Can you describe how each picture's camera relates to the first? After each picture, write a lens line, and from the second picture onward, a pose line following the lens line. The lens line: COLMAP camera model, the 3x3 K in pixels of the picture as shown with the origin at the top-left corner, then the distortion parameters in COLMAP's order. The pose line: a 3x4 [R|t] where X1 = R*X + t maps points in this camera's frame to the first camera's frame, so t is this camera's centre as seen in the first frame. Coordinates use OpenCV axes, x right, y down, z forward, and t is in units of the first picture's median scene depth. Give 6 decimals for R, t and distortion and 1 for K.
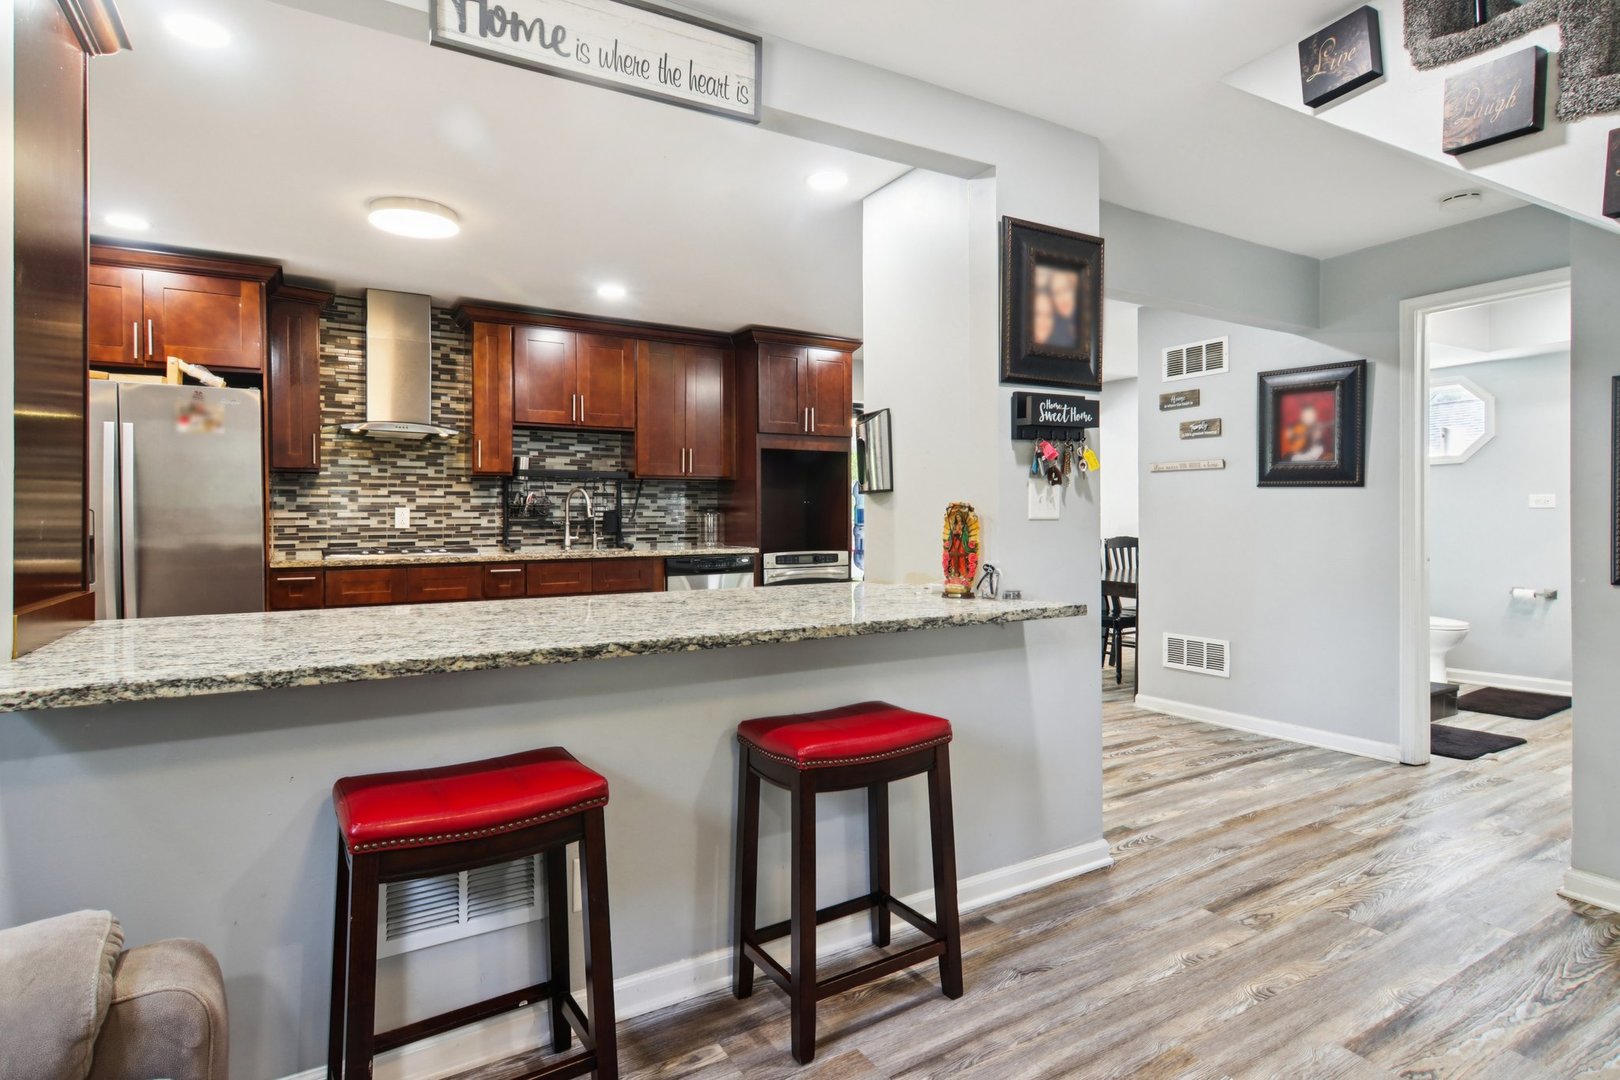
lens RADIAL K [[833.9, 0, 808.8], [0, 833.9, 534.3], [0, 0, 1]] dist [-0.003159, -0.009688]
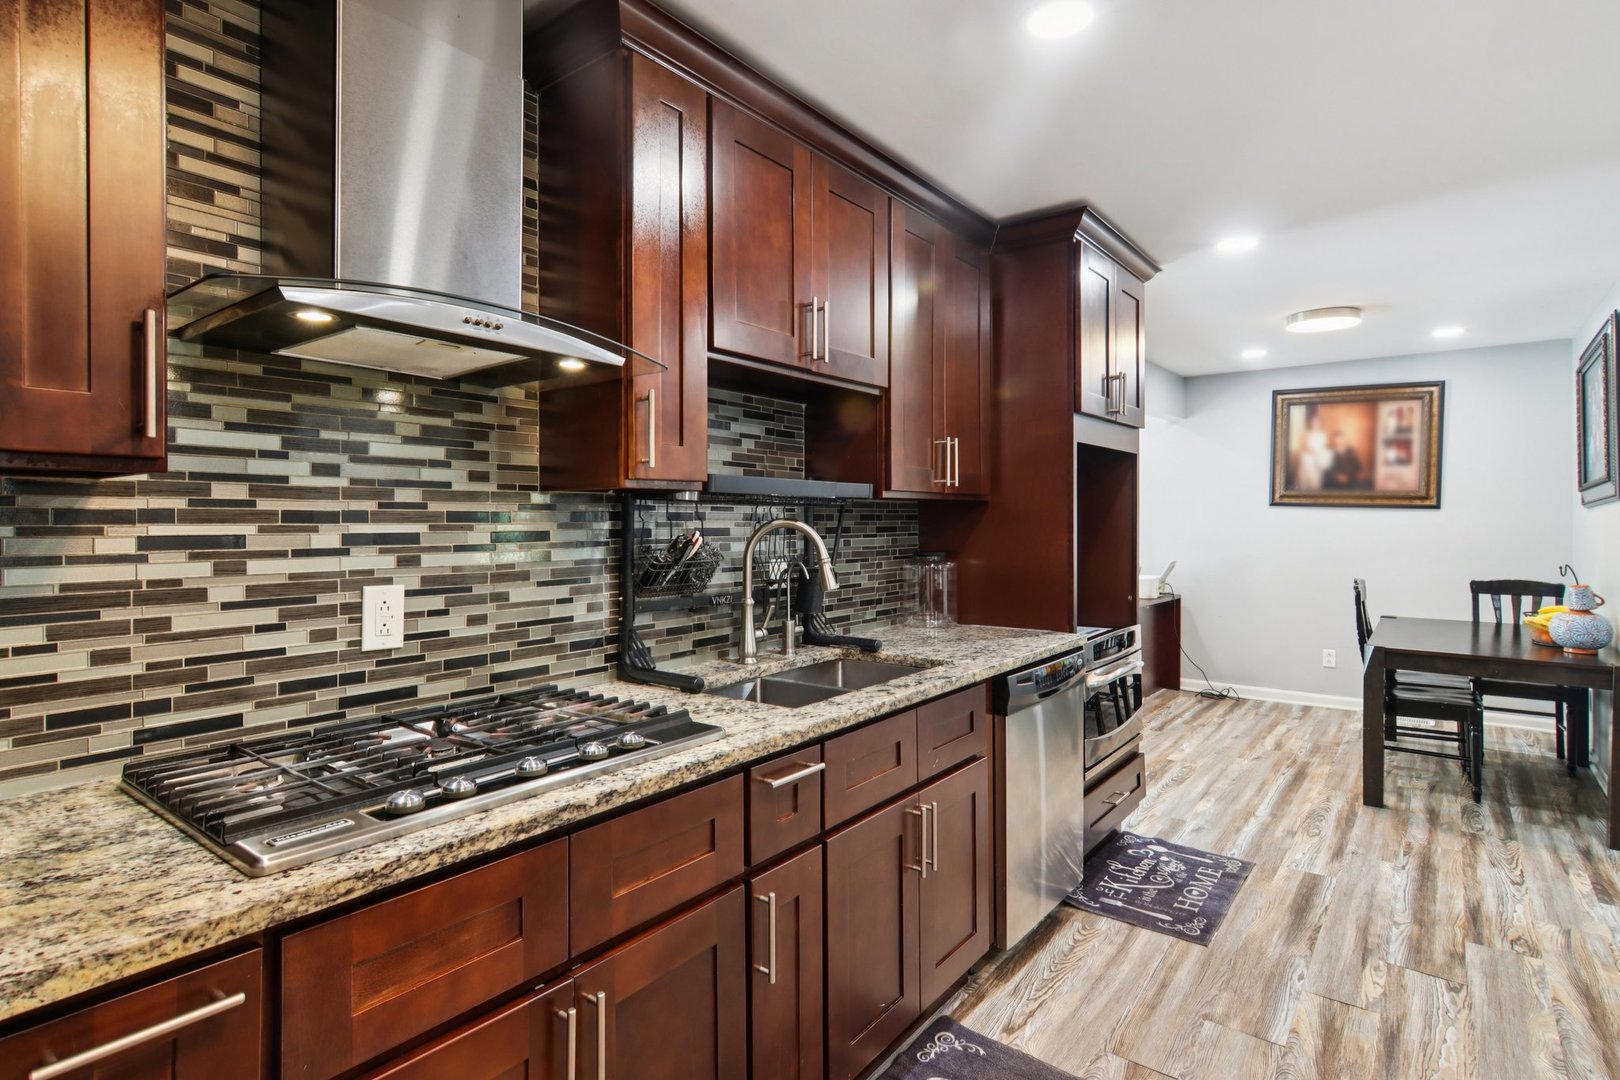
lens RADIAL K [[833.9, 0, 810.5], [0, 833.9, 530.0], [0, 0, 1]] dist [-0.003159, -0.009688]
pose [[0.931026, -0.004090, 0.364929, -0.437522], [0.008986, 0.999891, -0.011720, -0.046722], [-0.364842, 0.014191, 0.930961, 0.617513]]
